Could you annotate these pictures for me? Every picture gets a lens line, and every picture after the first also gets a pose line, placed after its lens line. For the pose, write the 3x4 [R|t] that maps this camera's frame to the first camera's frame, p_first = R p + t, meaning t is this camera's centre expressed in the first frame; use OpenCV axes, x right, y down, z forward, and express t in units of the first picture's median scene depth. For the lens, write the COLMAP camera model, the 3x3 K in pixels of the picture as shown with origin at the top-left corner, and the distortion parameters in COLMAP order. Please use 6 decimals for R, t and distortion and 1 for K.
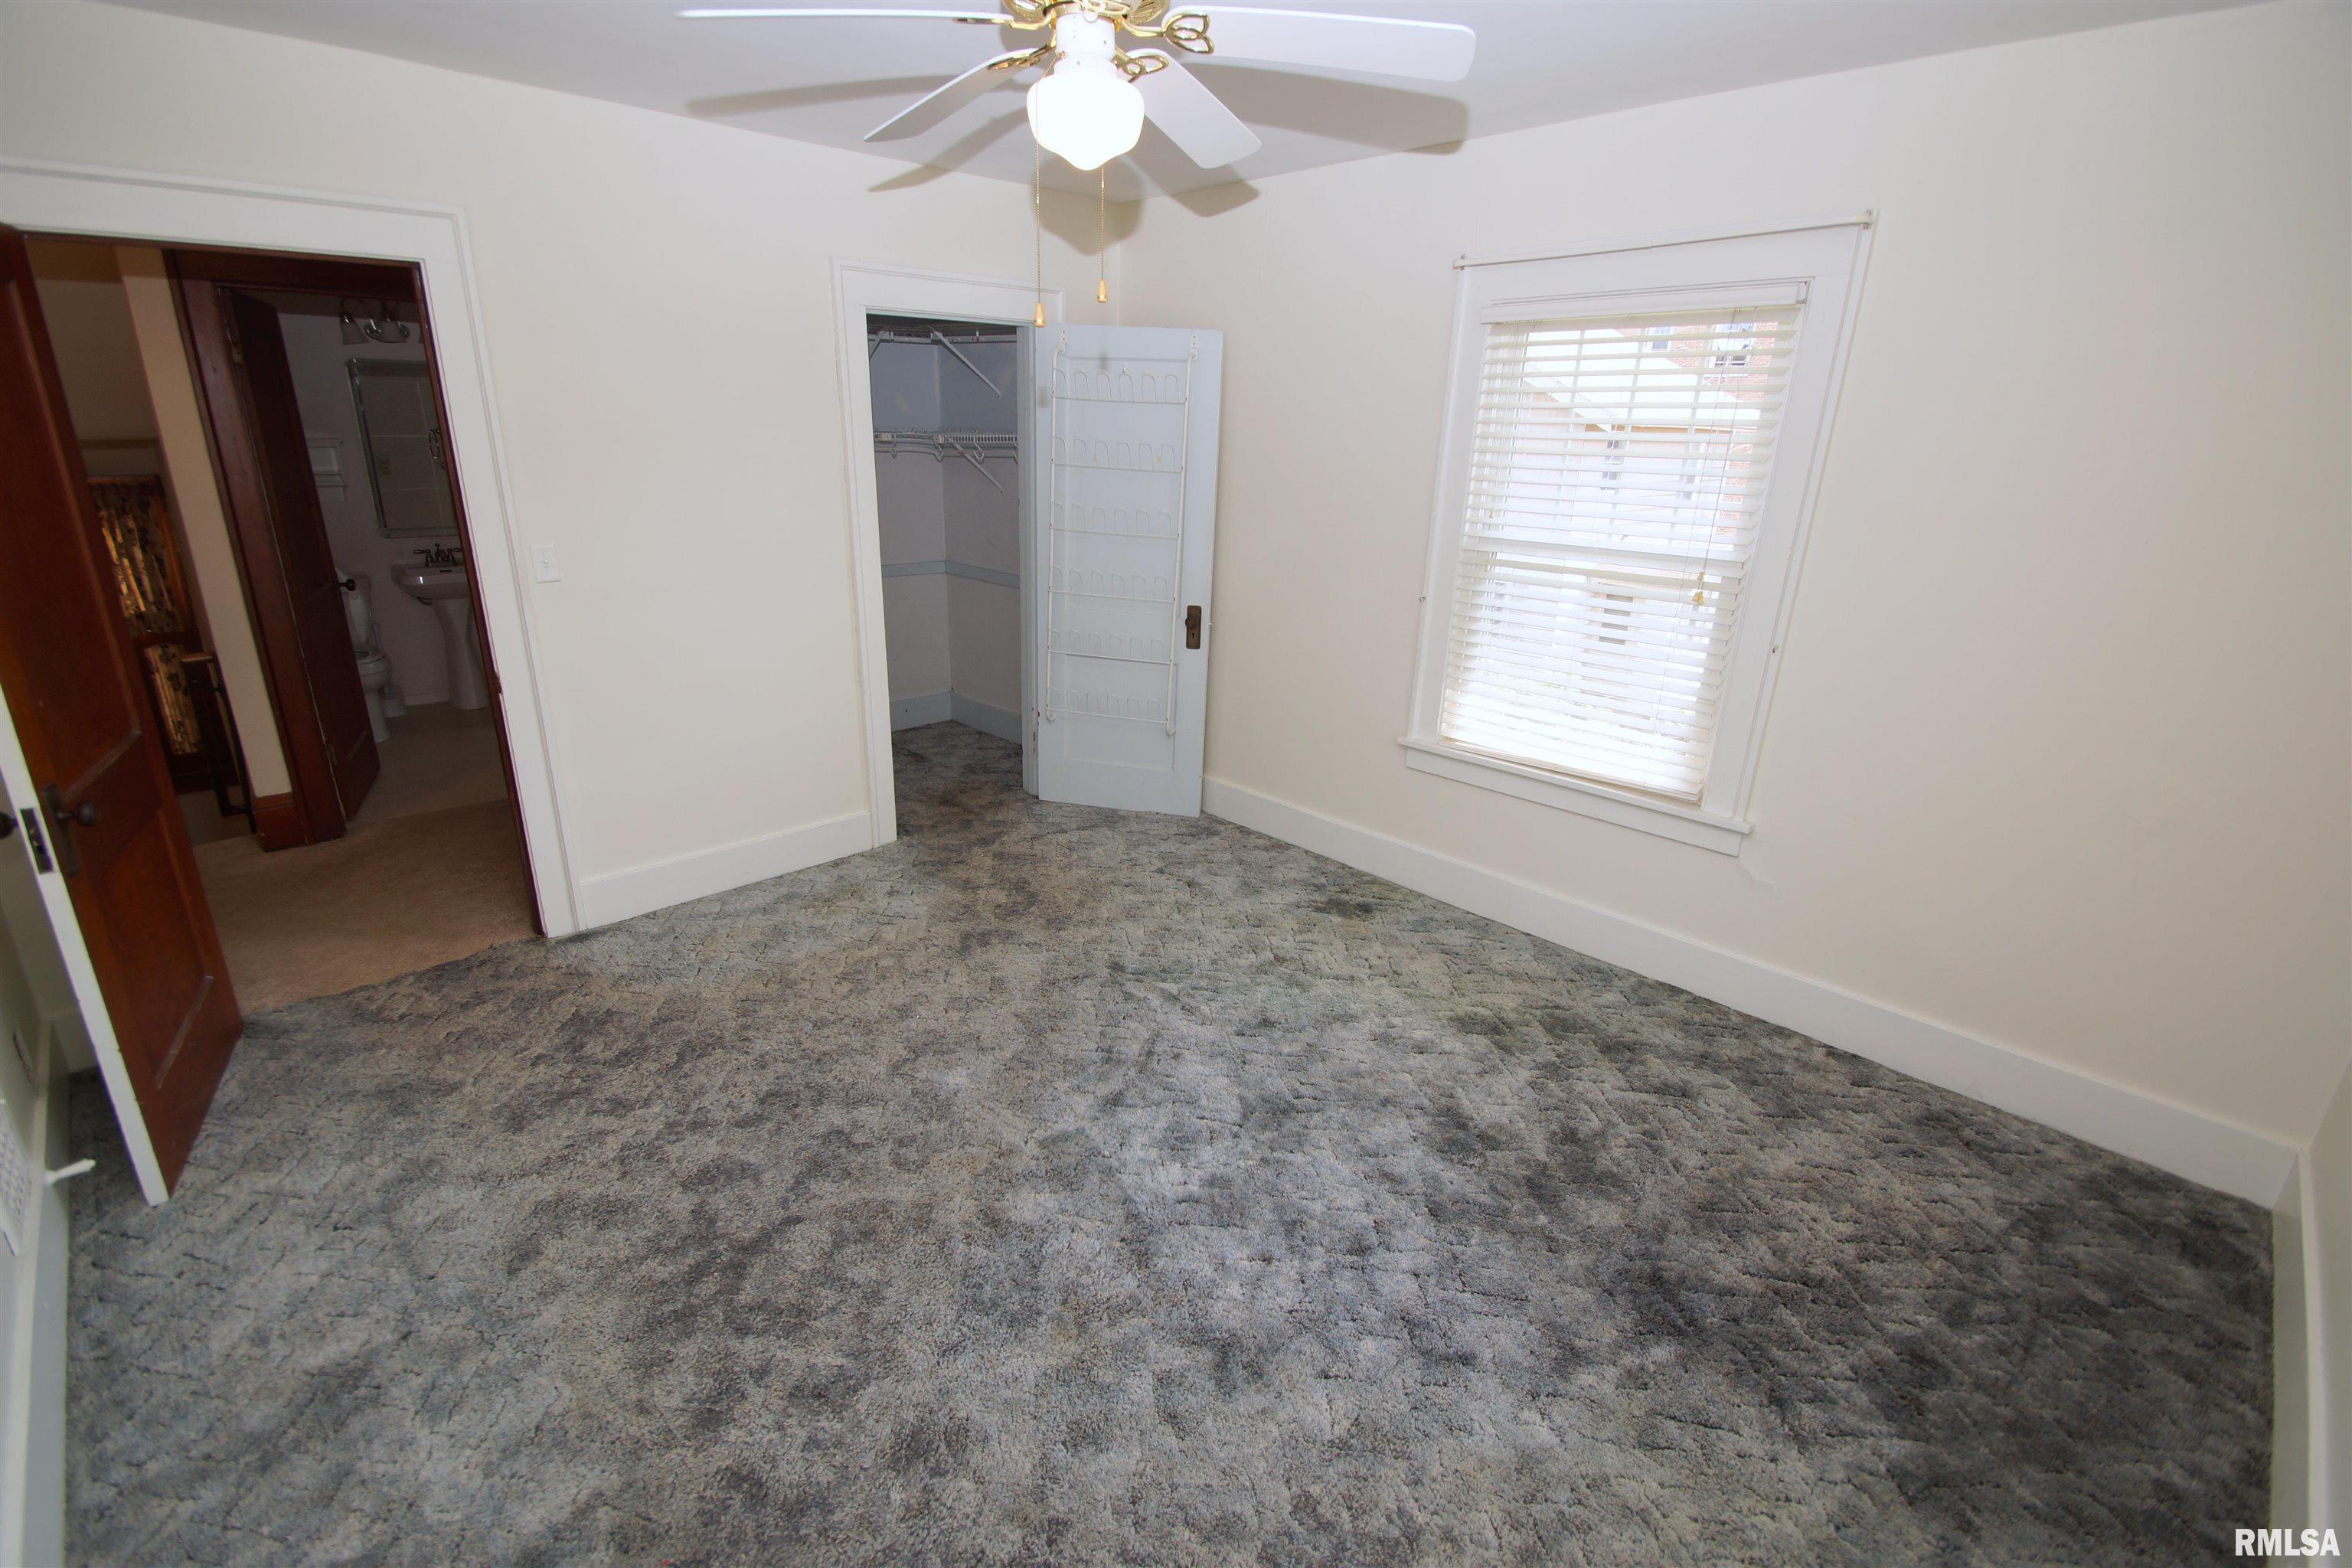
lens RADIAL K [[1045.4, 0, 1174.1], [0, 1045.4, 772.1], [0, 0, 1]] dist [-0.001212, -0.000131]
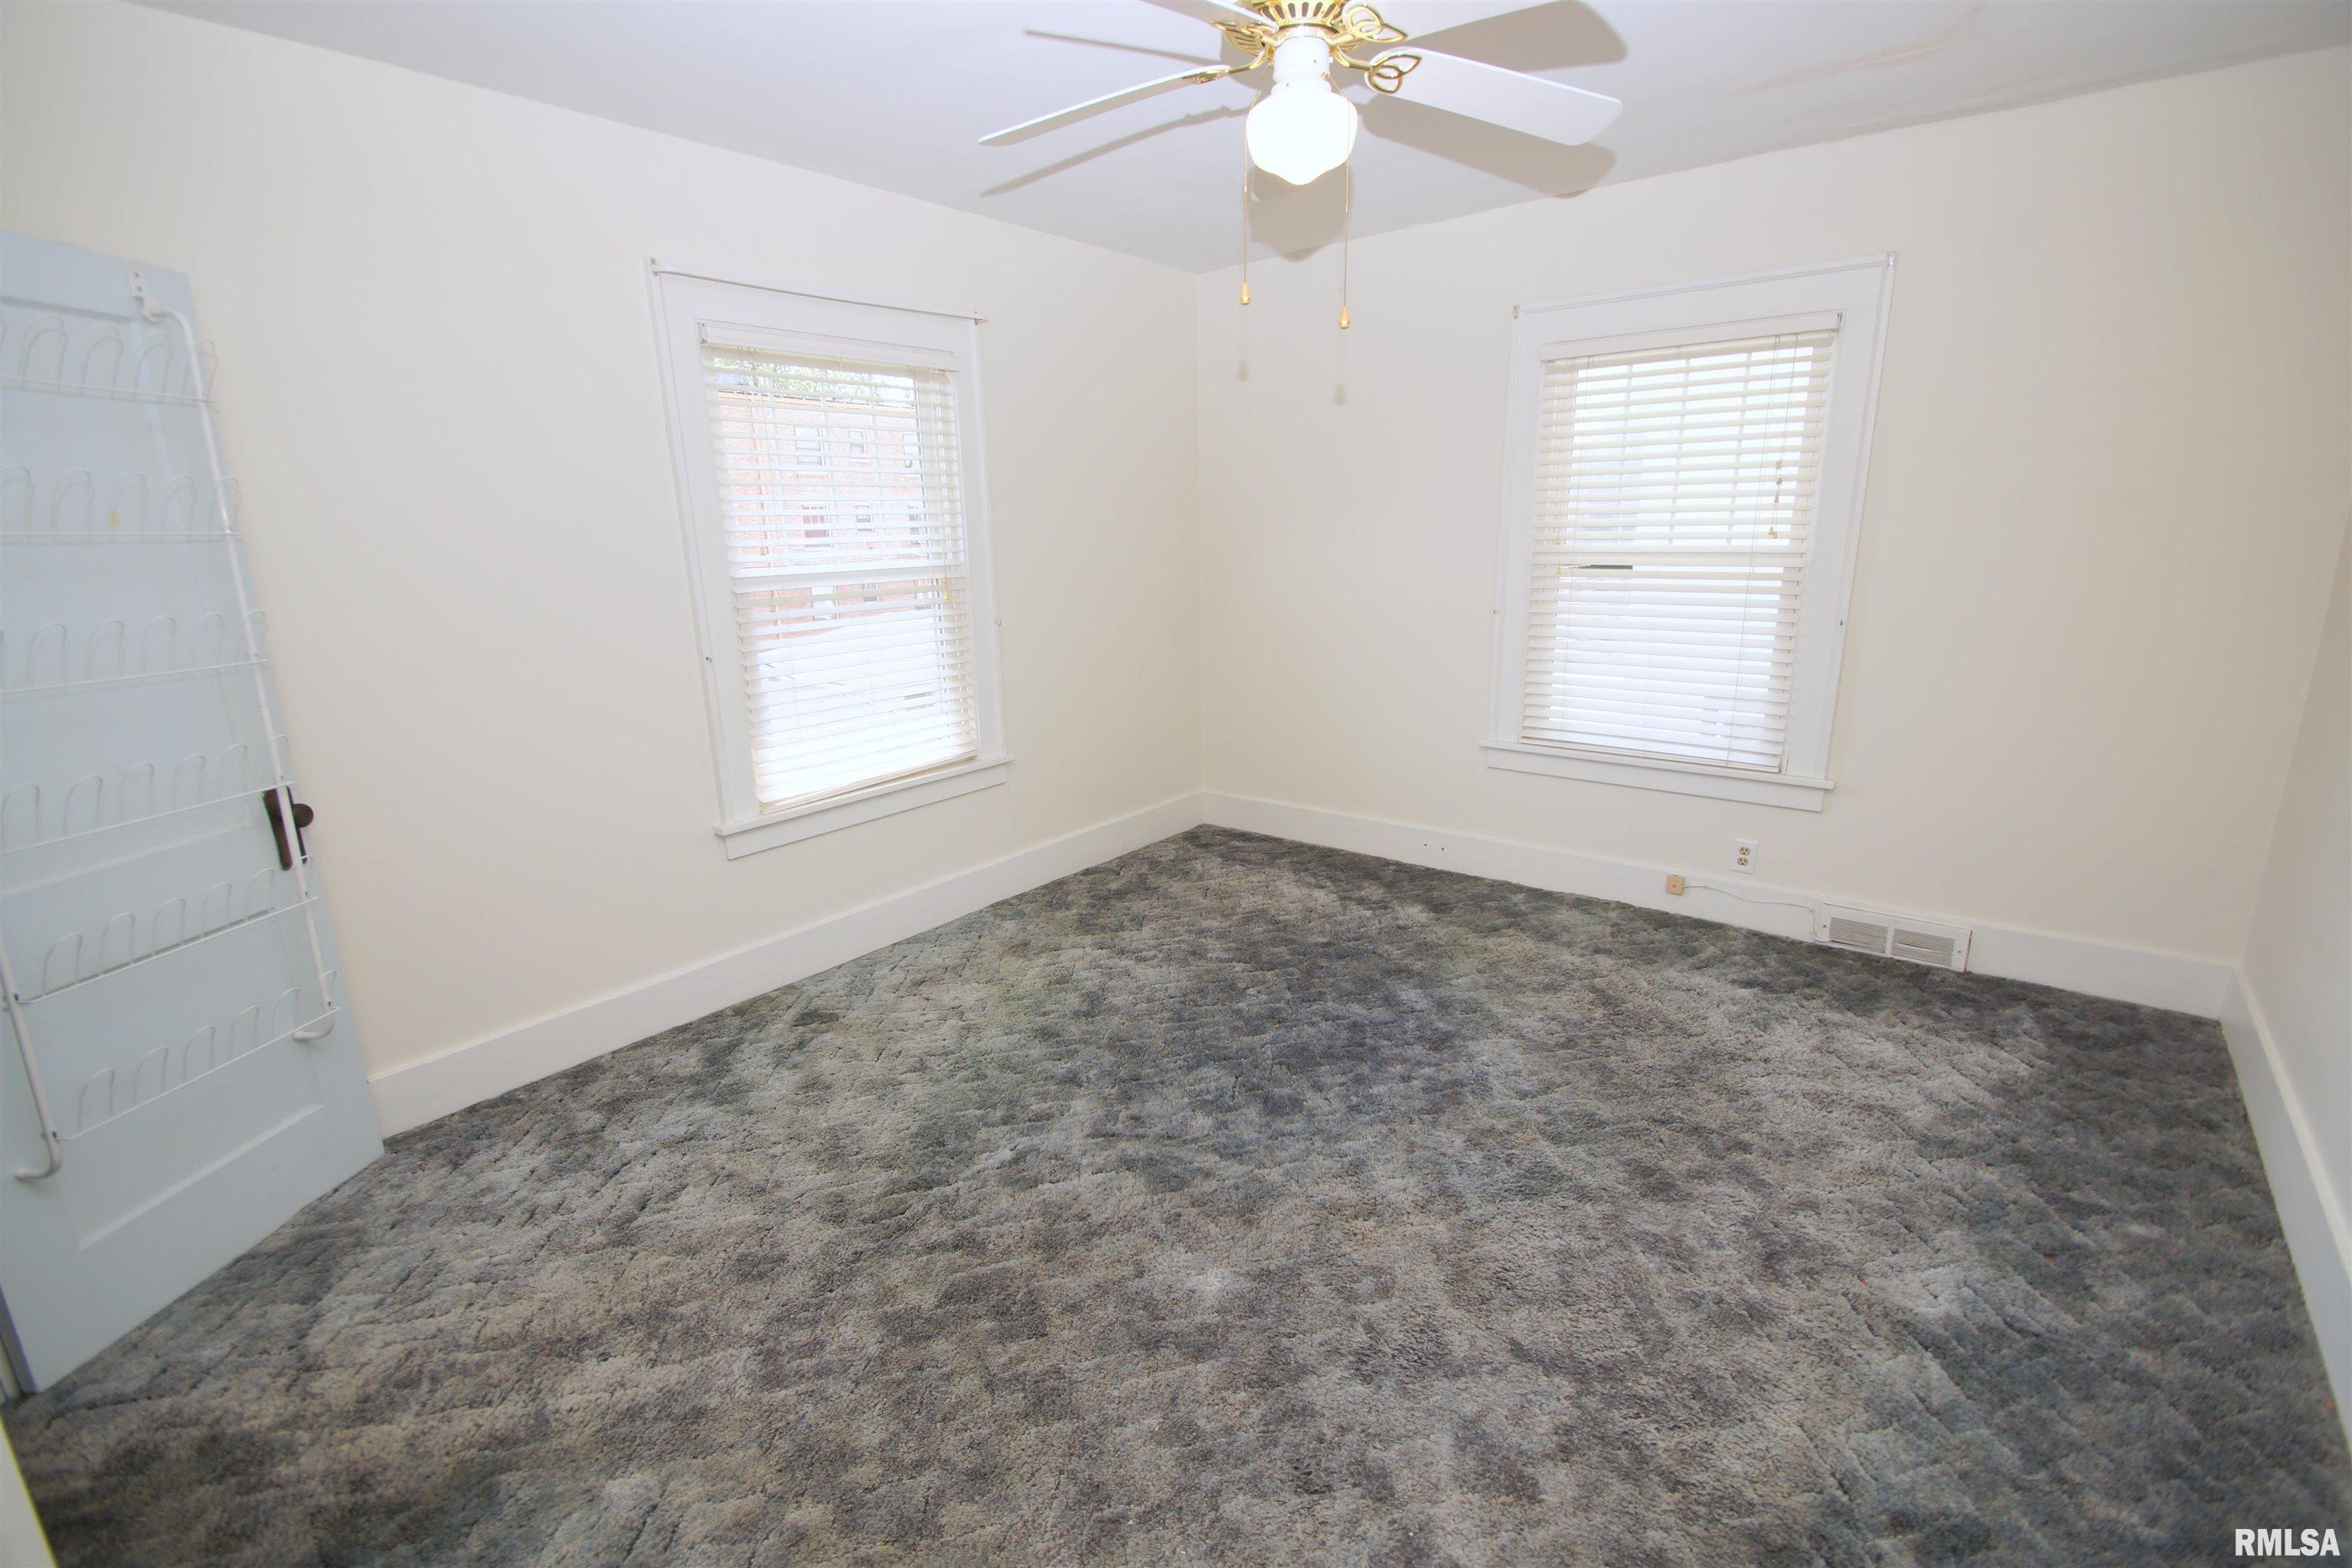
lens RADIAL K [[1039.4, 0, 1172.2], [0, 1039.4, 746.6], [0, 0, 1]] dist [-0.004090, -0.000512]
pose [[-0.112580, -0.235161, 0.965414, -0.756661], [0.331354, 0.907092, 0.259595, -0.234692], [-0.936766, 0.349119, -0.024199, 0.822820]]
